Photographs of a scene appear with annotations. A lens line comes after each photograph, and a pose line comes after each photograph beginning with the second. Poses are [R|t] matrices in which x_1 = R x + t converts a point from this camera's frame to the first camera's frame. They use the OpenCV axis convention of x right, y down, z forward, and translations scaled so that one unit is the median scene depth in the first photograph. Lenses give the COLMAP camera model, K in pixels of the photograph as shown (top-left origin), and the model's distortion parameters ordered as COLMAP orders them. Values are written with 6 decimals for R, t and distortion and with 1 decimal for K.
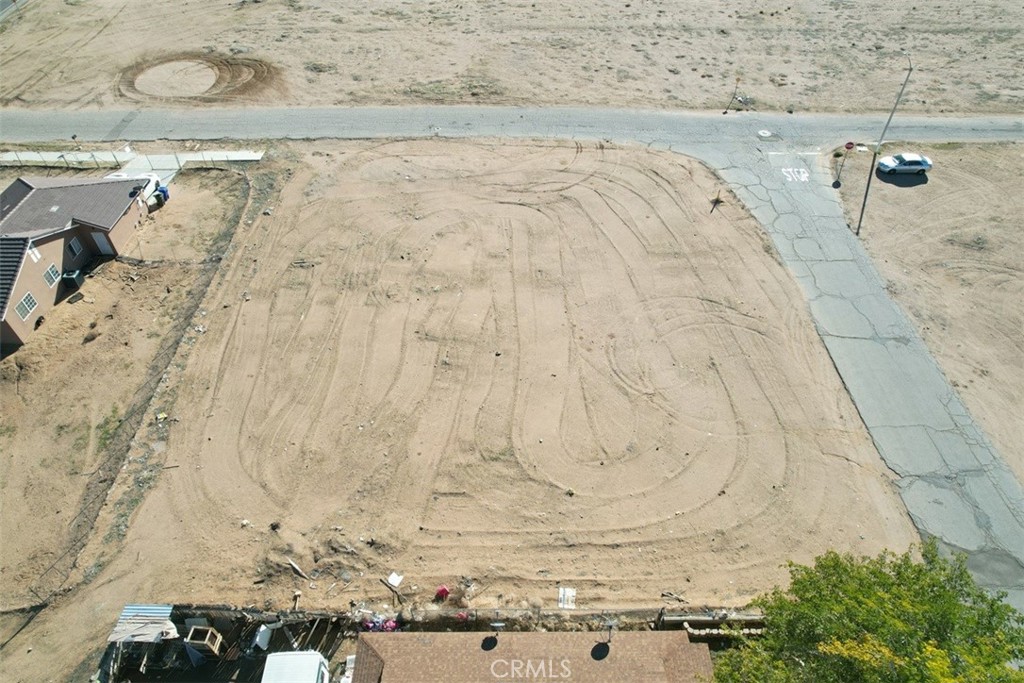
lens RADIAL K [[655.1, 0, 514.6], [0, 655.1, 343.2], [0, 0, 1]] dist [-0.077692, 0.068314]
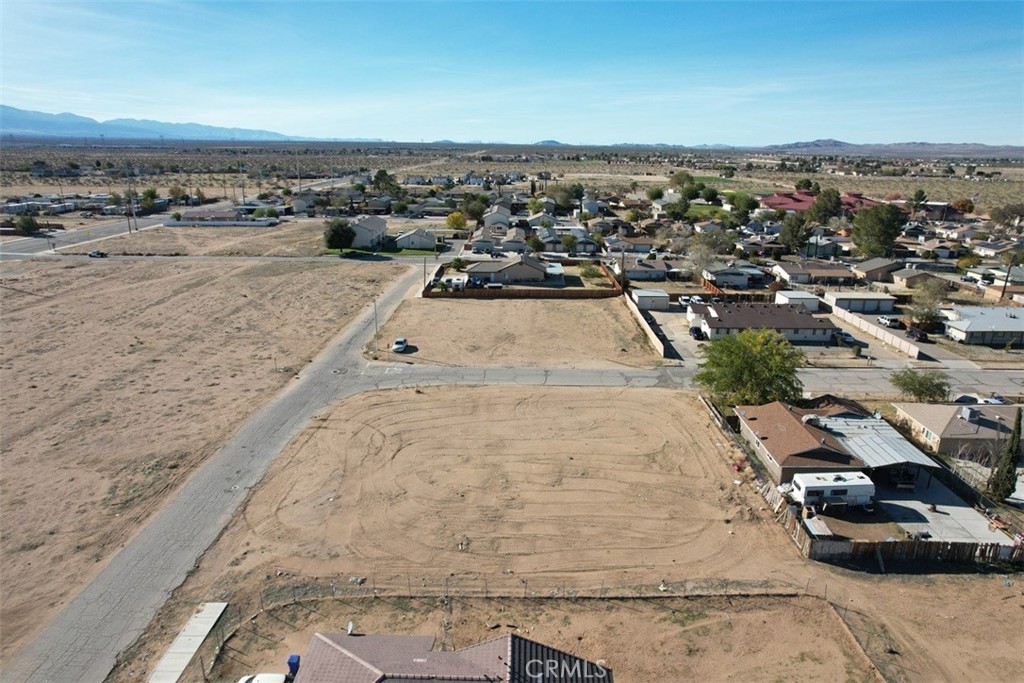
lens RADIAL K [[655.1, 0, 514.6], [0, 655.1, 343.2], [0, 0, 1]] dist [-0.077692, 0.068314]
pose [[0.014431, -0.292164, 0.956259, -0.976772], [0.697345, 0.688329, 0.199780, -0.394174], [-0.716590, 0.663960, 0.213673, 0.393439]]
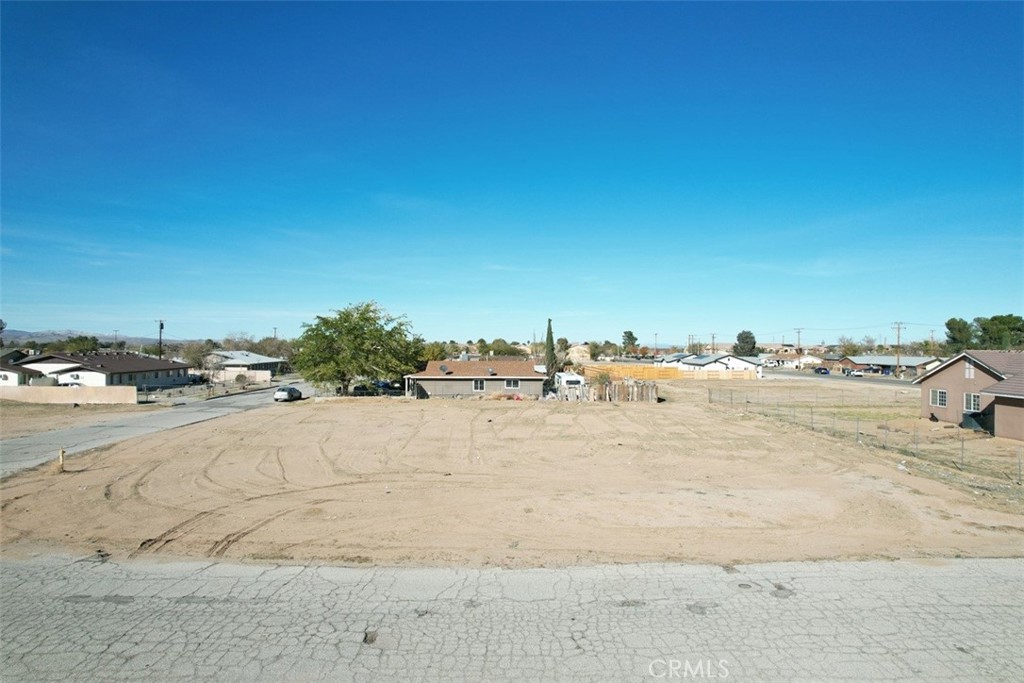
lens RADIAL K [[655.1, 0, 514.6], [0, 655.1, 343.2], [0, 0, 1]] dist [-0.077692, 0.068314]
pose [[-0.999774, -0.005352, -0.020553, -0.028750], [-0.018237, 0.712293, 0.701646, -0.582291], [0.010885, 0.701862, -0.712229, 1.151786]]
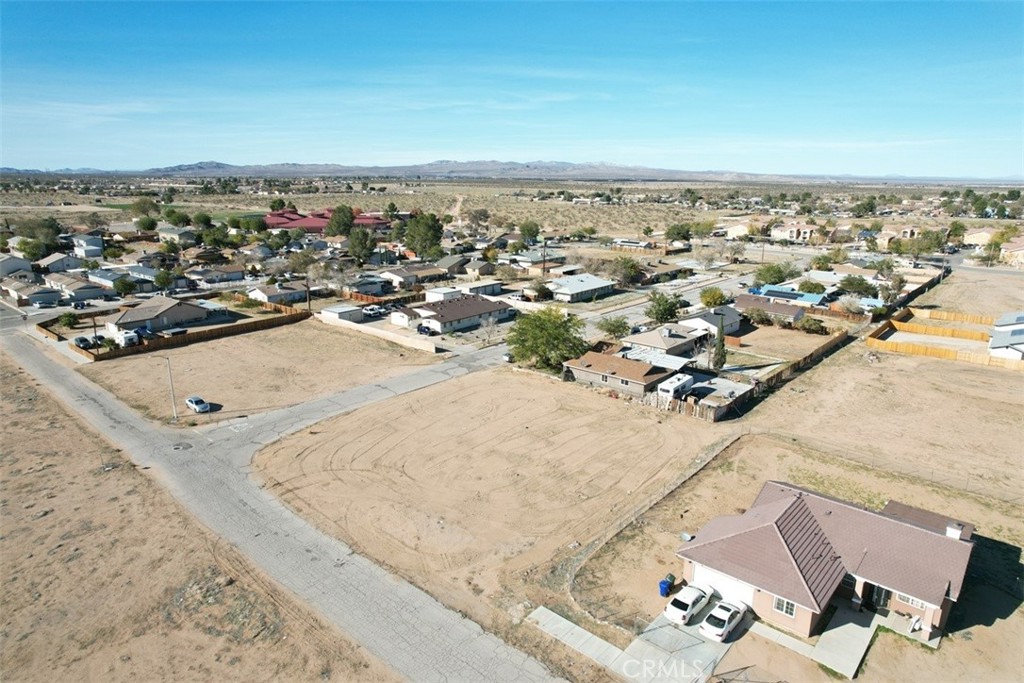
lens RADIAL K [[655.1, 0, 514.6], [0, 655.1, 343.2], [0, 0, 1]] dist [-0.077692, 0.068314]
pose [[-0.752969, -0.172454, 0.635057, -0.786073], [0.458462, 0.554823, 0.694251, -0.984685], [-0.472071, 0.813899, -0.338701, 0.989567]]
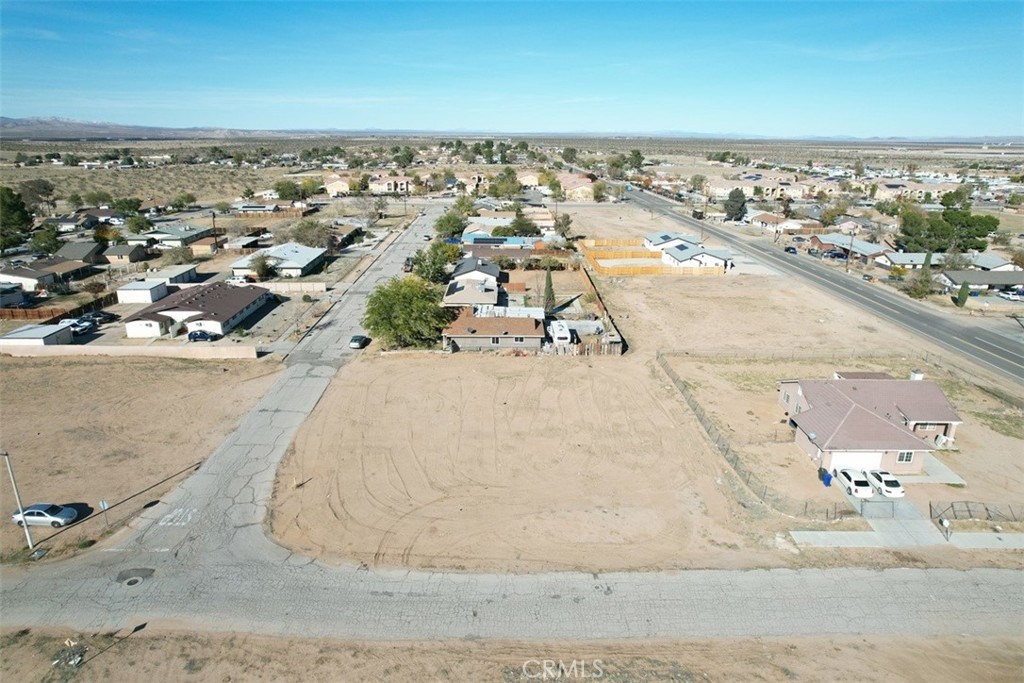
lens RADIAL K [[655.1, 0, 514.6], [0, 655.1, 343.2], [0, 0, 1]] dist [-0.077692, 0.068314]
pose [[-0.999931, -0.005271, -0.010482, -0.021001], [-0.011732, 0.456704, 0.889541, -1.114174], [0.000099, 0.889603, -0.456734, 1.130261]]
